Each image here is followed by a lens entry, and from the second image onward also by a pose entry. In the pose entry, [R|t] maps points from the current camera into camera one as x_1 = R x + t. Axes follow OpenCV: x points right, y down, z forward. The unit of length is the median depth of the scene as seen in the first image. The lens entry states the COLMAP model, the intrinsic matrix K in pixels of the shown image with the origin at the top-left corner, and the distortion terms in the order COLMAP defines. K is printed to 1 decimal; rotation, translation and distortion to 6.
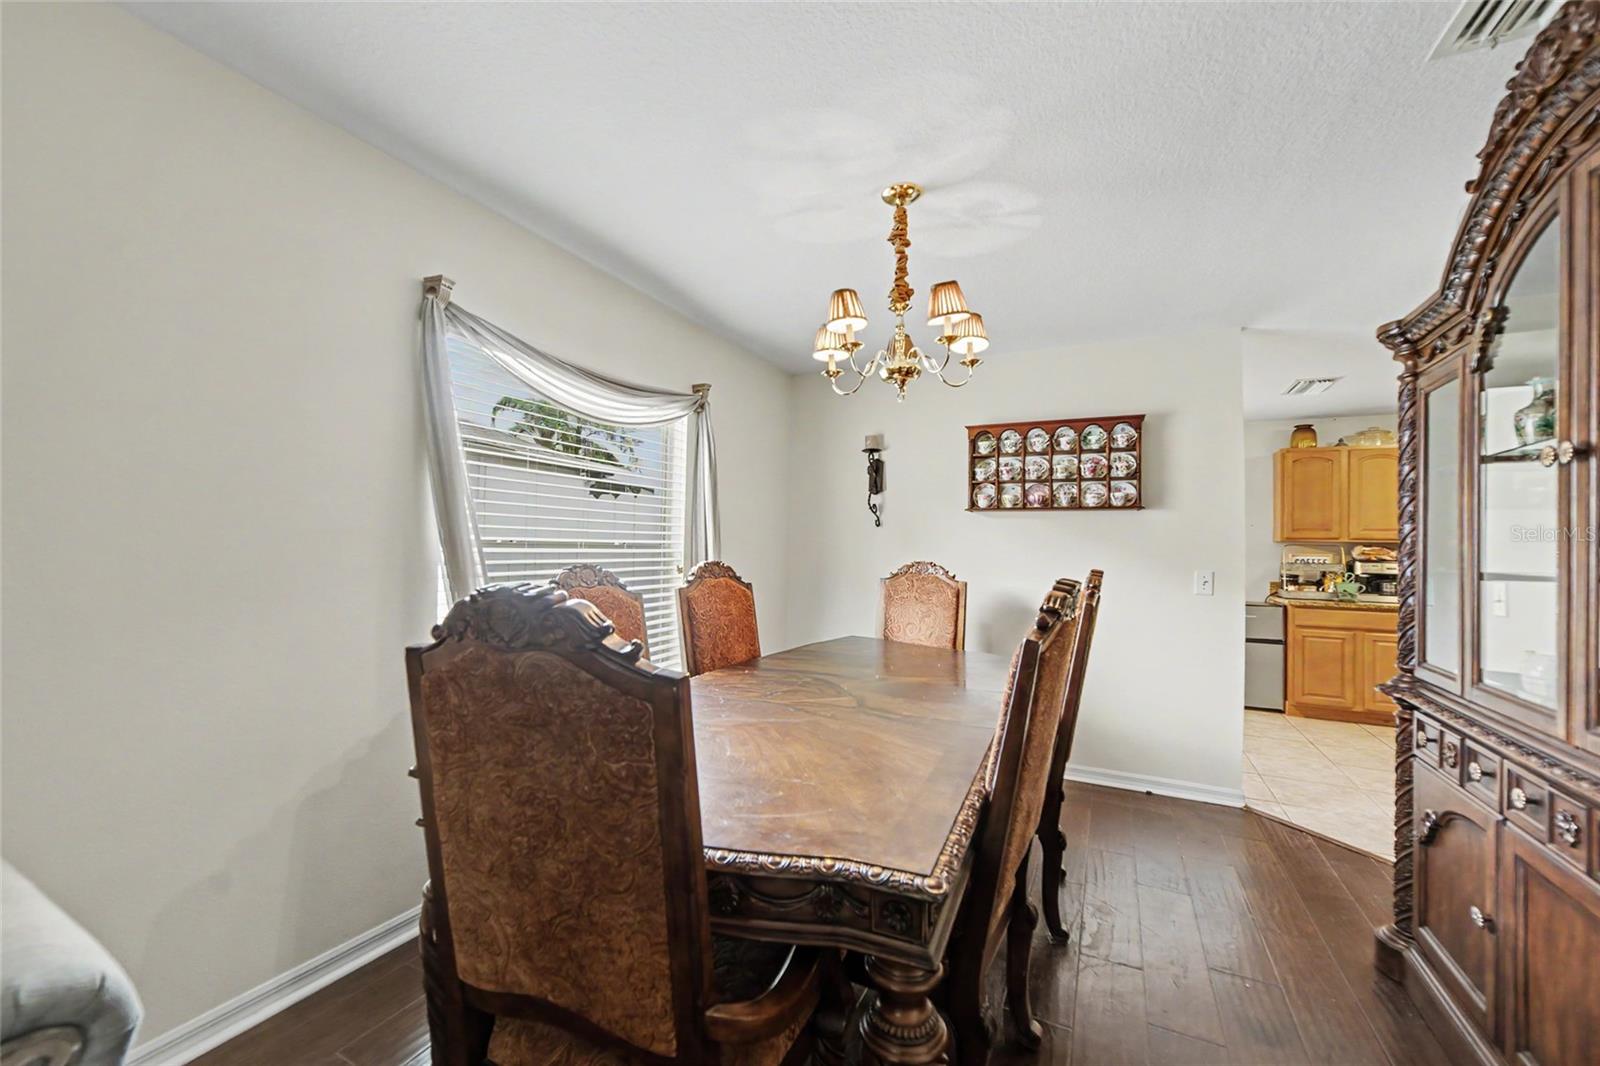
lens RADIAL K [[634.9, 0, 790.1], [0, 634.9, 539.2], [0, 0, 1]] dist [-0.002774, -0.000061]
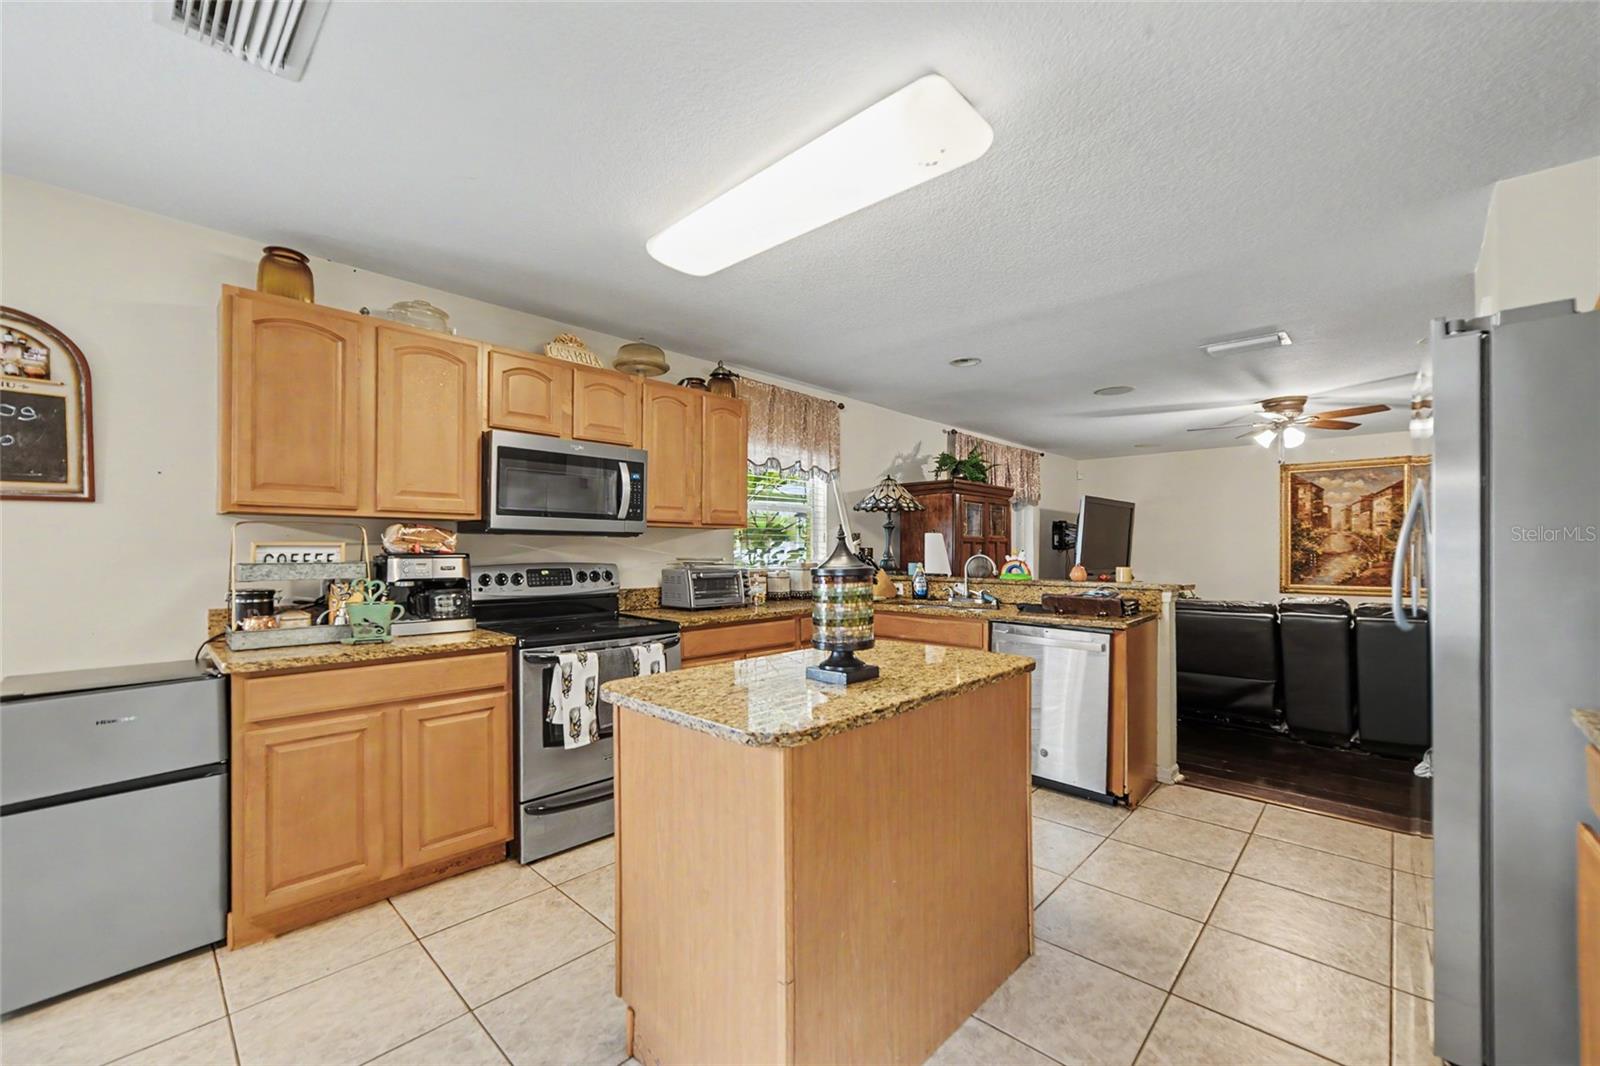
lens RADIAL K [[646.2, 0, 799.5], [0, 646.2, 541.2], [0, 0, 1]] dist [-0.000266, 0.000092]
pose [[0.291493, -0.003478, 0.956567, 0.615914], [-0.006568, 0.999963, 0.005638, 0.022174], [-0.956550, -0.007926, 0.291460, 0.667910]]
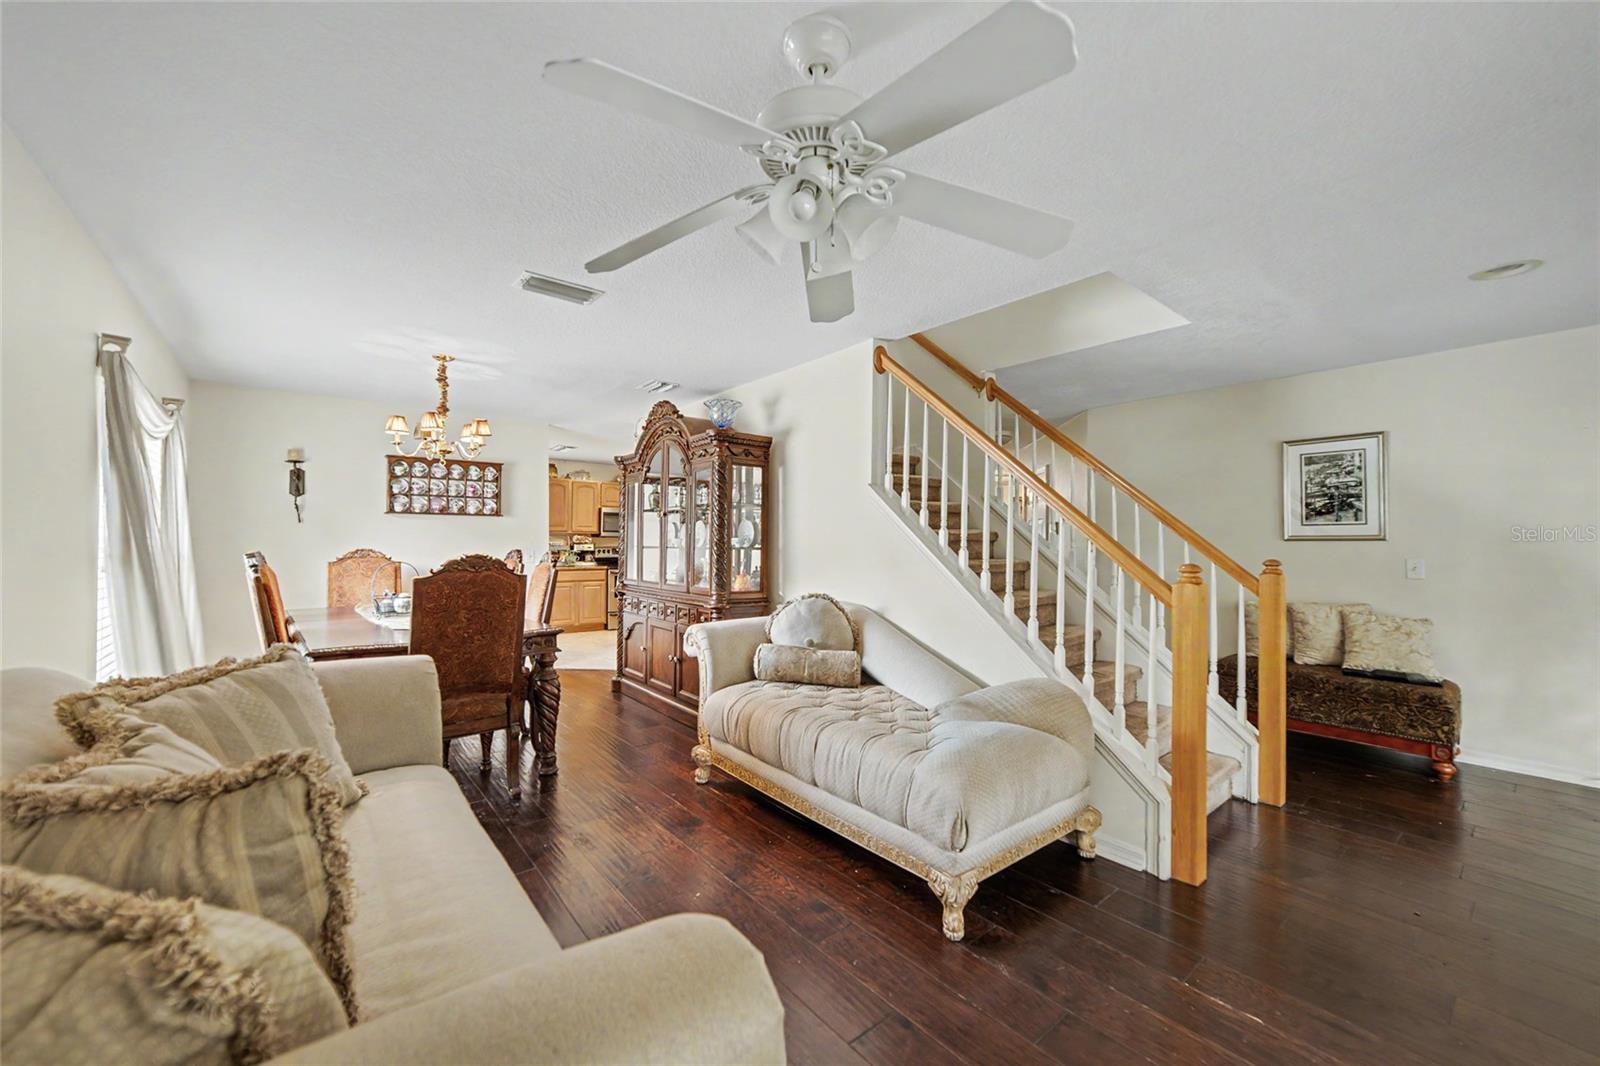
lens RADIAL K [[614.7, 0, 811.6], [0, 614.7, 516.7], [0, 0, 1]] dist [-0.008732, 0.000159]
pose [[0.398575, 0.022975, 0.916848, -0.560602], [-0.008561, 0.999736, -0.021331, -0.014163], [-0.917096, 0.000653, 0.398667, -0.404619]]
